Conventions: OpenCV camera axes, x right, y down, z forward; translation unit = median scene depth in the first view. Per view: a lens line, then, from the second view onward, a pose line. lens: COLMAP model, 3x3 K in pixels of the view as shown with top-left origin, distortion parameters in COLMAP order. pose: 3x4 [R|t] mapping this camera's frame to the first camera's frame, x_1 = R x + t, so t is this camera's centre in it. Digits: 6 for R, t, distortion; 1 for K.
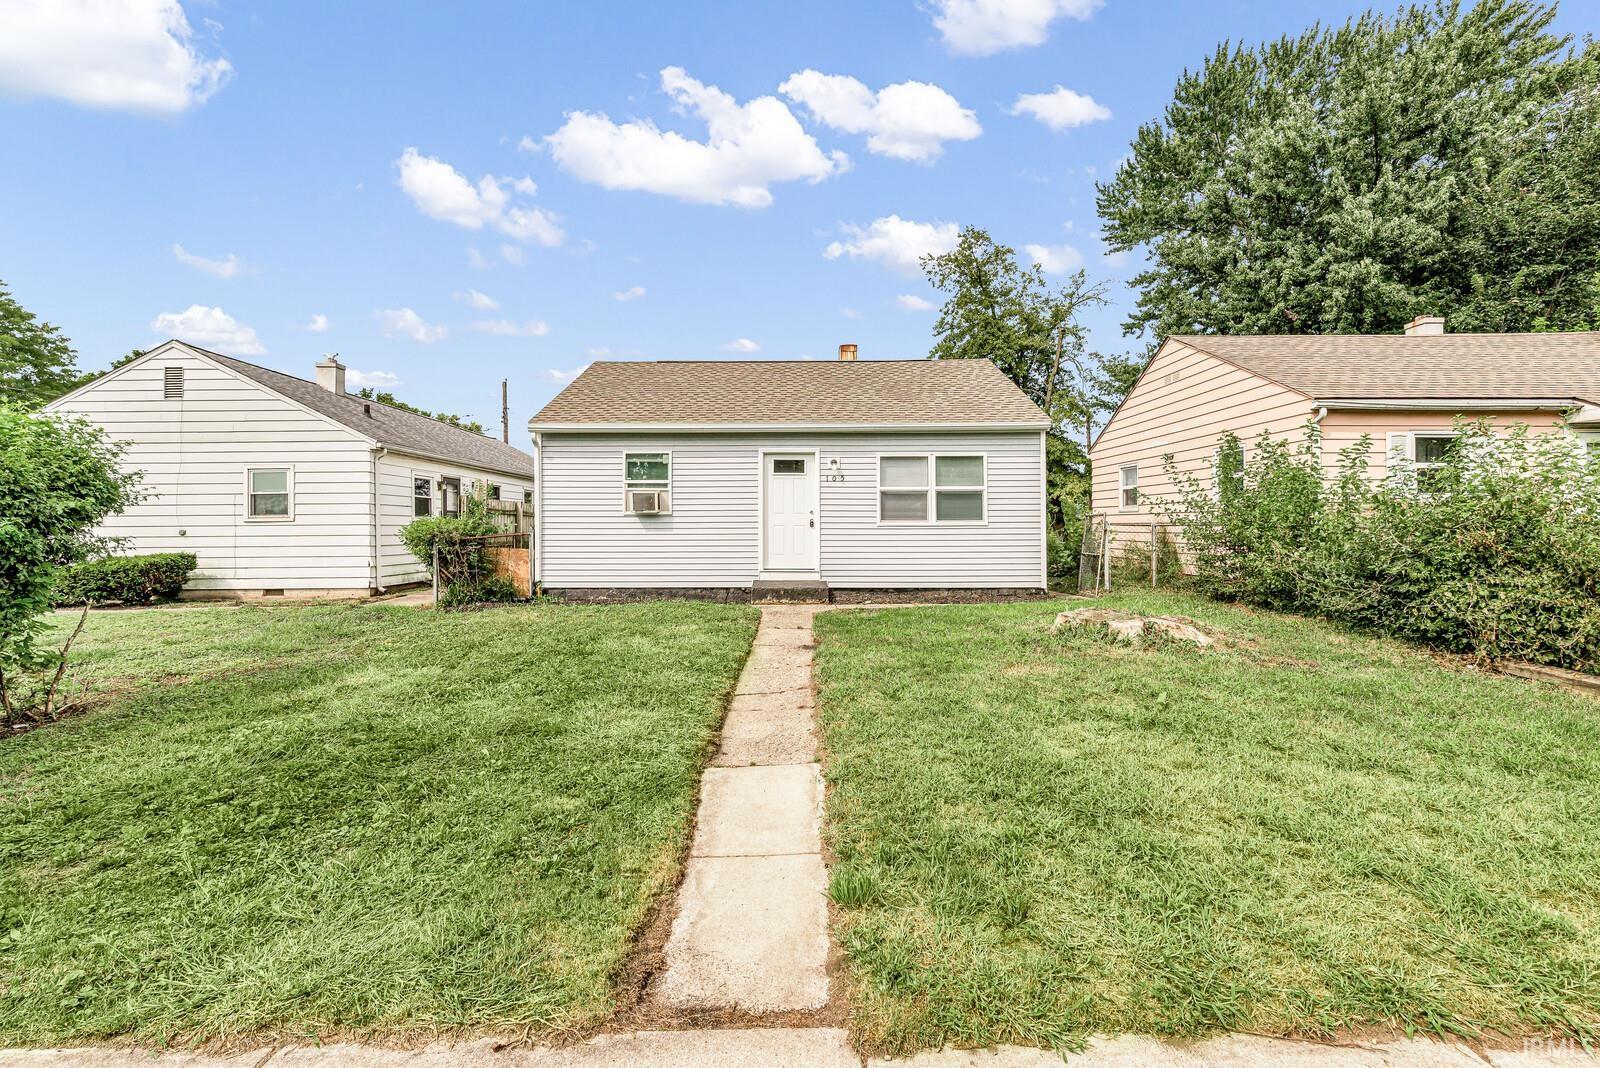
lens RADIAL K [[701.1, 0, 800.0], [0, 701.1, 534.0], [0, 0, 1]] dist [-0.002620, -0.000239]
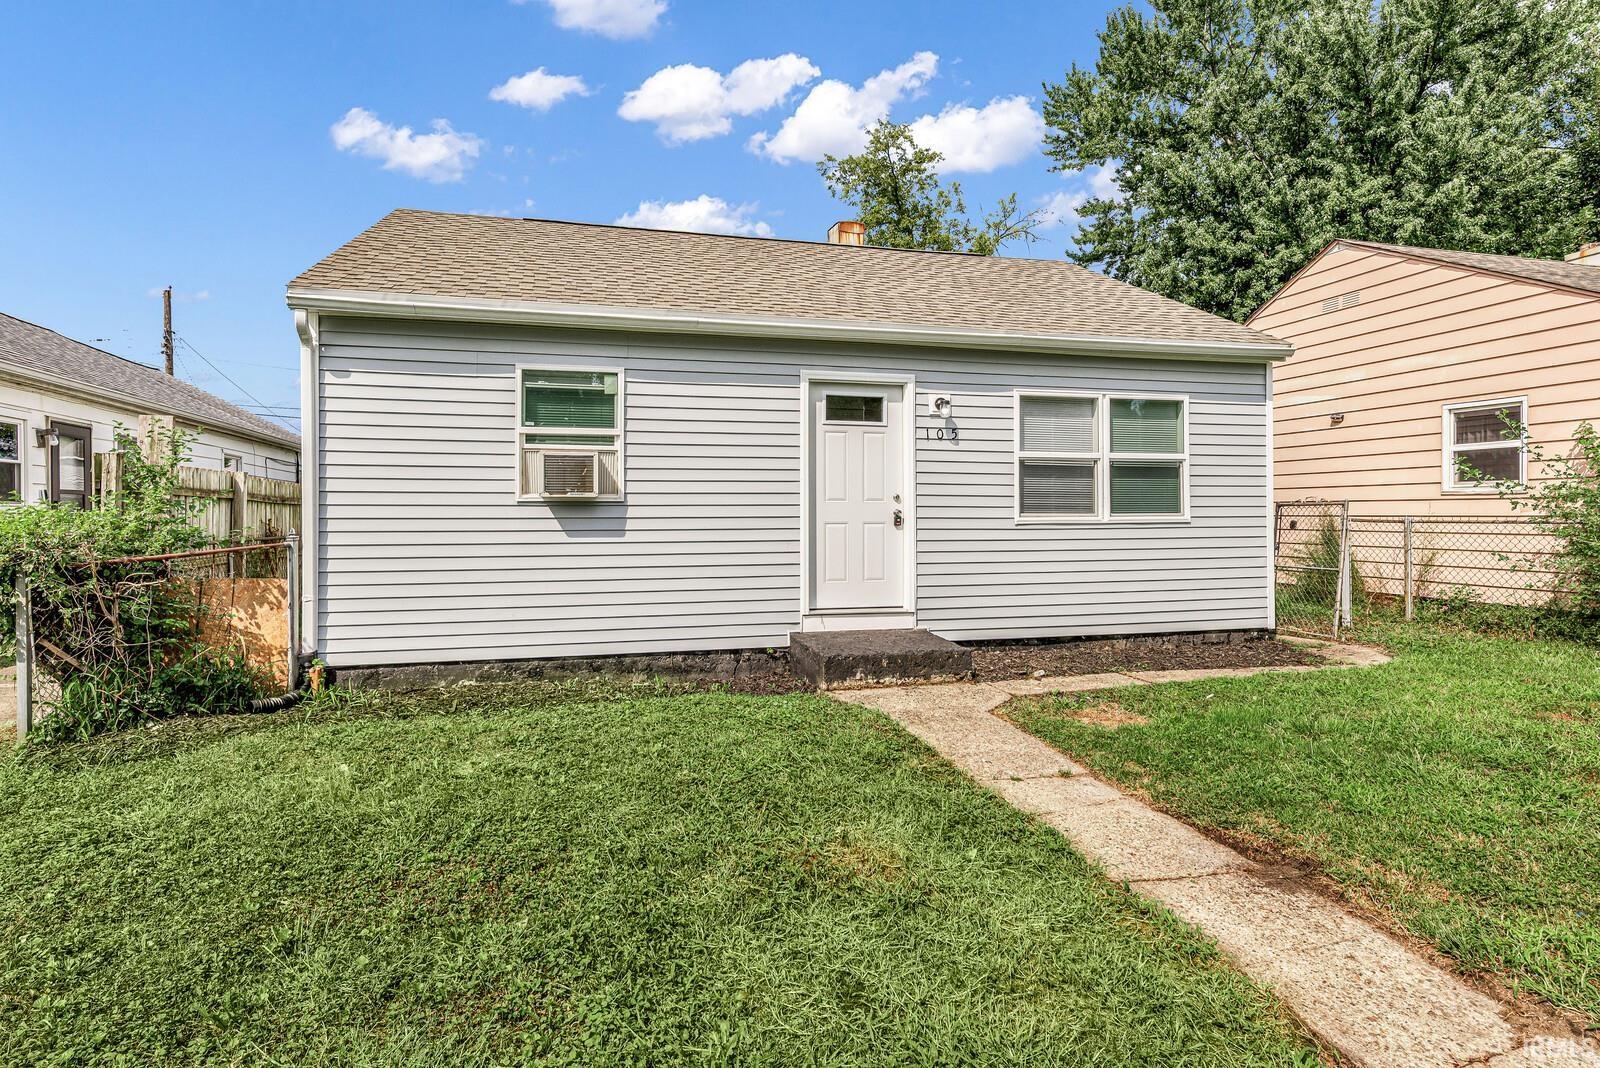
lens RADIAL K [[828.3, 0, 799.8], [0, 828.3, 519.9], [0, 0, 1]] dist [0.000676, 0.000422]
pose [[0.965949, -0.001638, 0.258727, -0.213897], [0.002151, 0.999996, -0.001700, -0.013992], [-0.258723, 0.002199, 0.965949, 0.424637]]
